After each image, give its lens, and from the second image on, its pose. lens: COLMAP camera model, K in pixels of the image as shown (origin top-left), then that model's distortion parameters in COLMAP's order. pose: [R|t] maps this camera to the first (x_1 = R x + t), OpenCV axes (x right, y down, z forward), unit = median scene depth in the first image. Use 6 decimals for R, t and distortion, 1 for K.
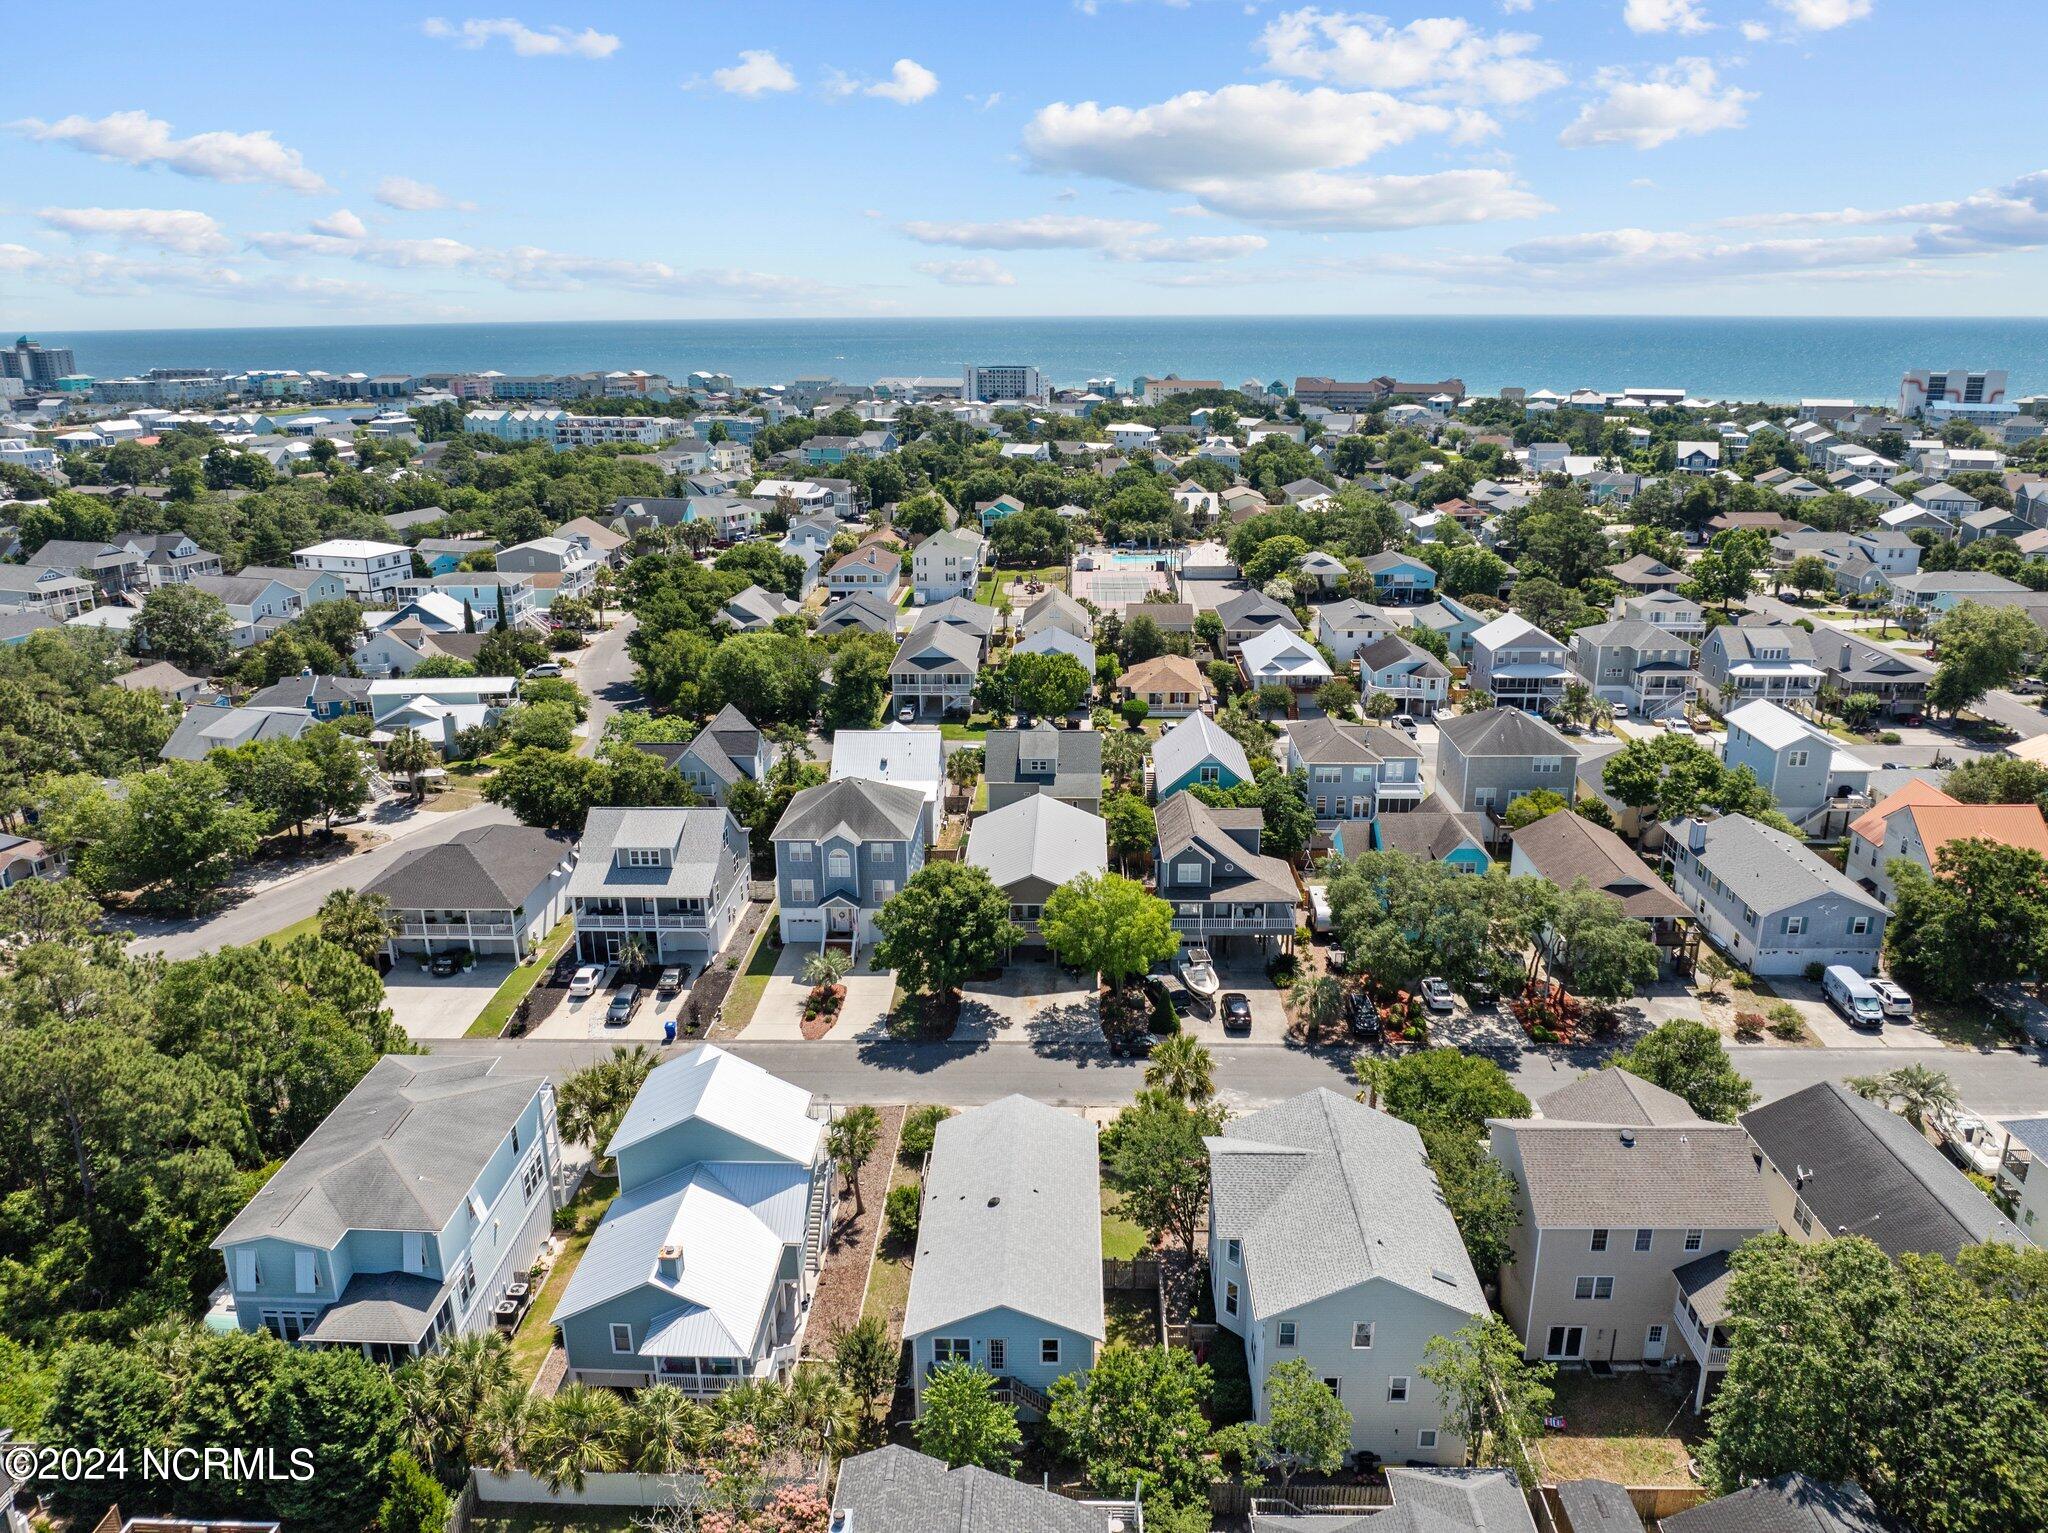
lens RADIAL K [[1454.5, 0, 1024.0], [0, 1454.5, 766.5], [0, 0, 1]] dist [0.001835, -0.076516]
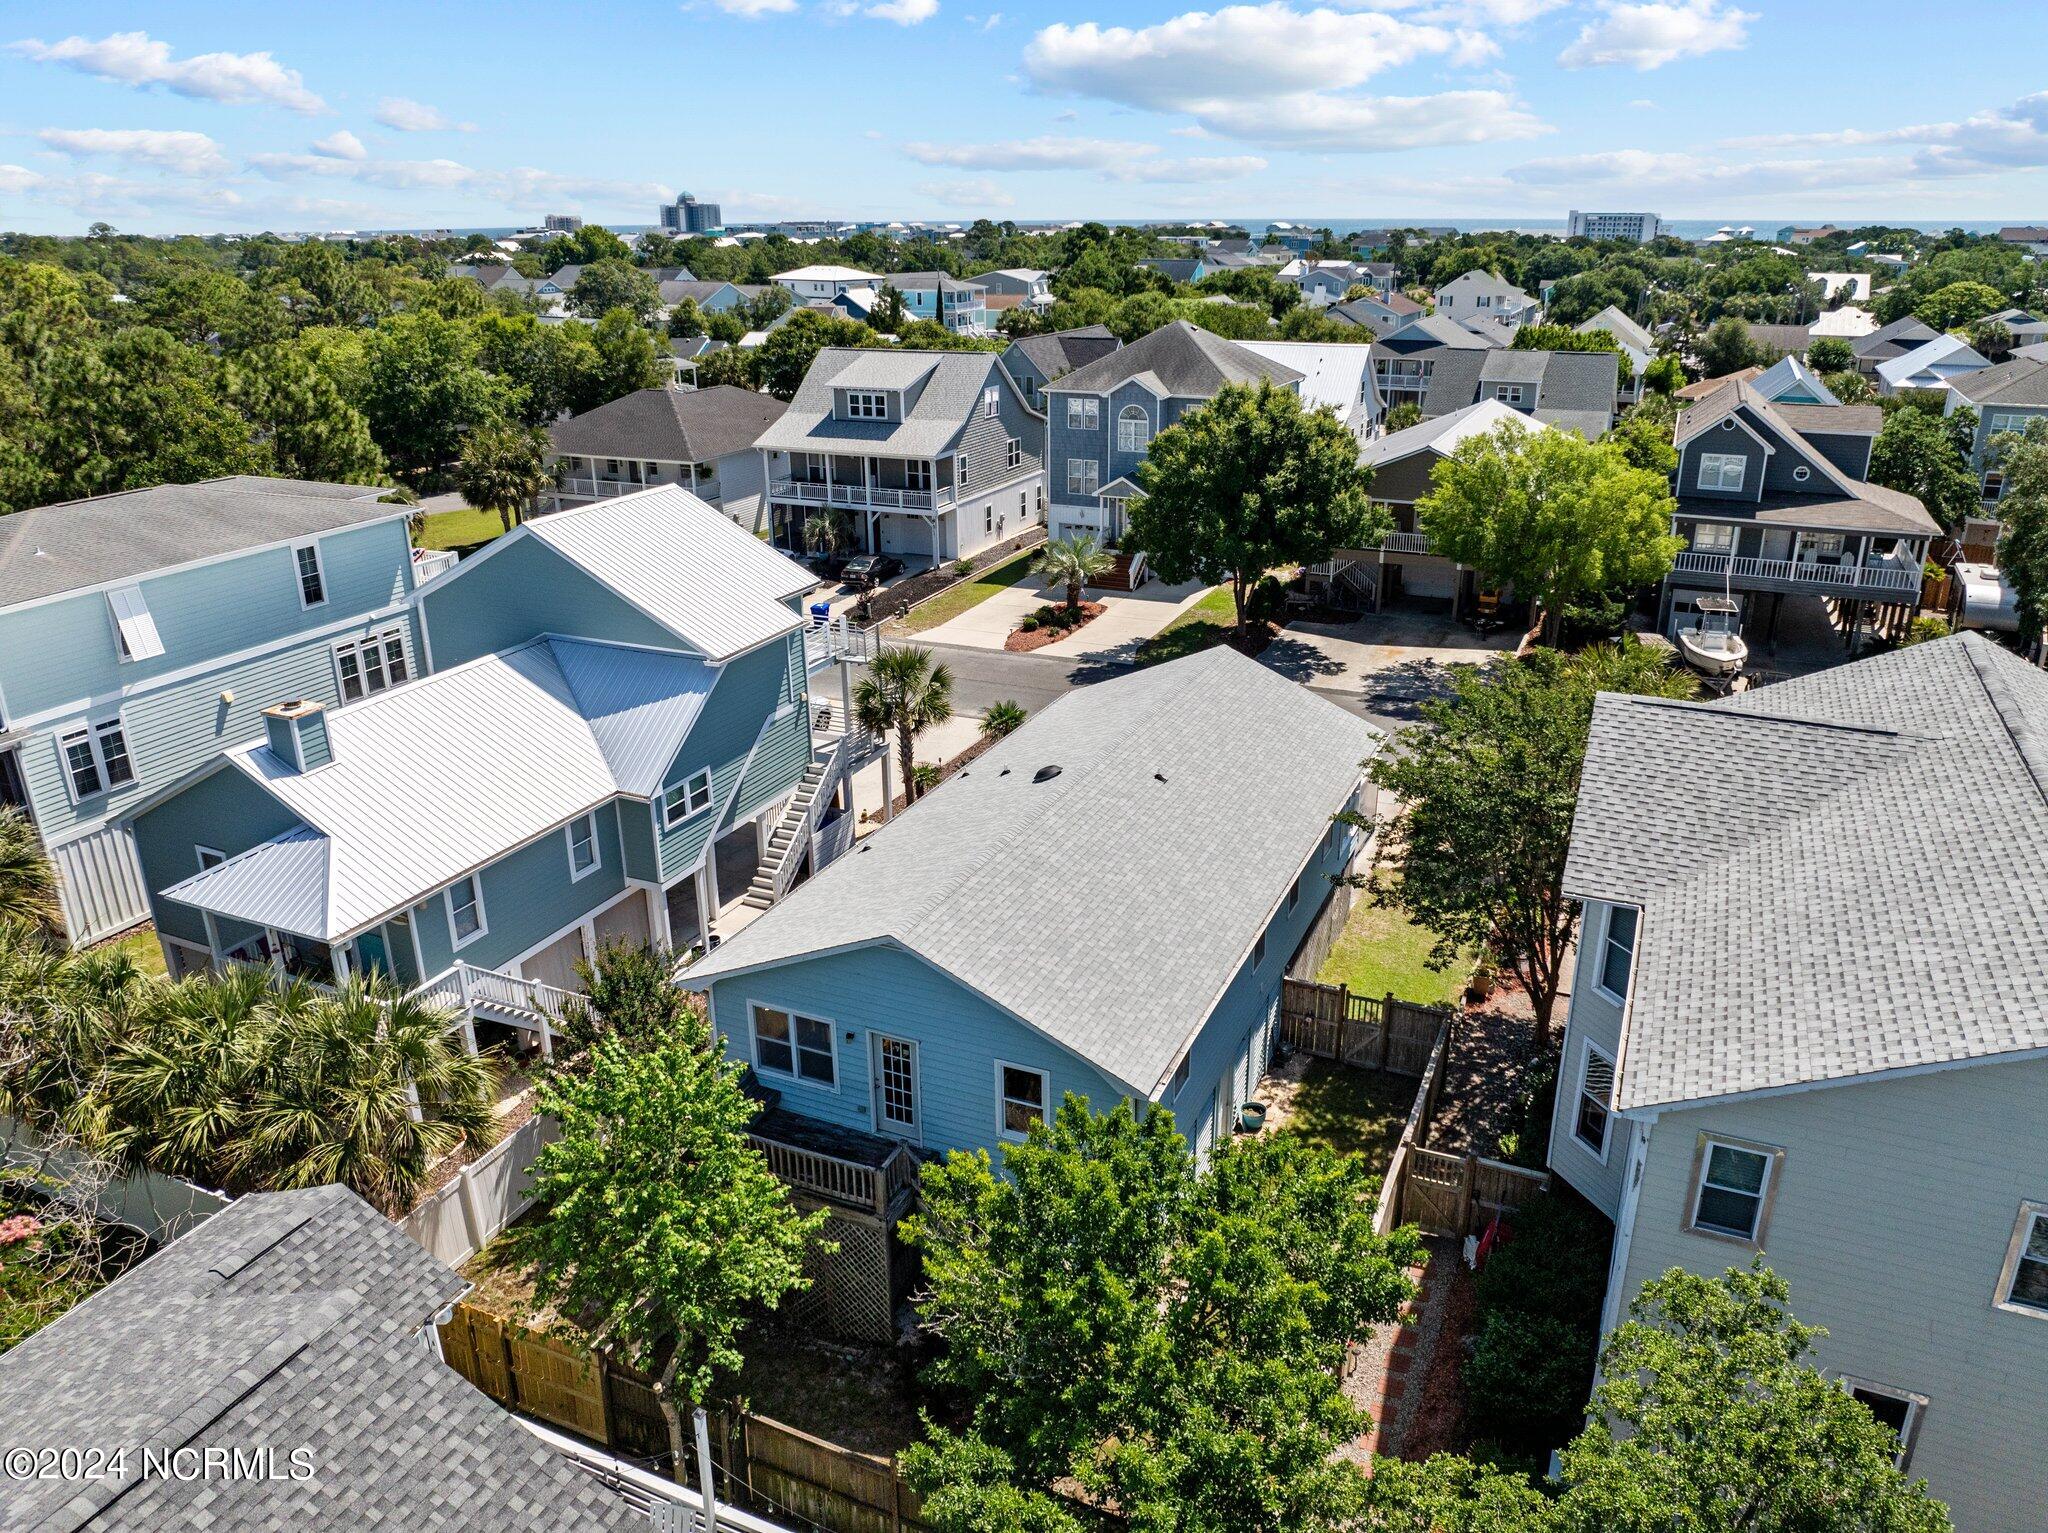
lens RADIAL K [[1439.3, 0, 1024.0], [0, 1439.3, 766.5], [0, 0, 1]] dist [-0.033923, 0.000530]
pose [[0.922108, 0.138917, -0.361135, 0.082944], [-0.116407, 0.989688, 0.083472, 0.175493], [0.369007, -0.034932, 0.928770, 0.405994]]
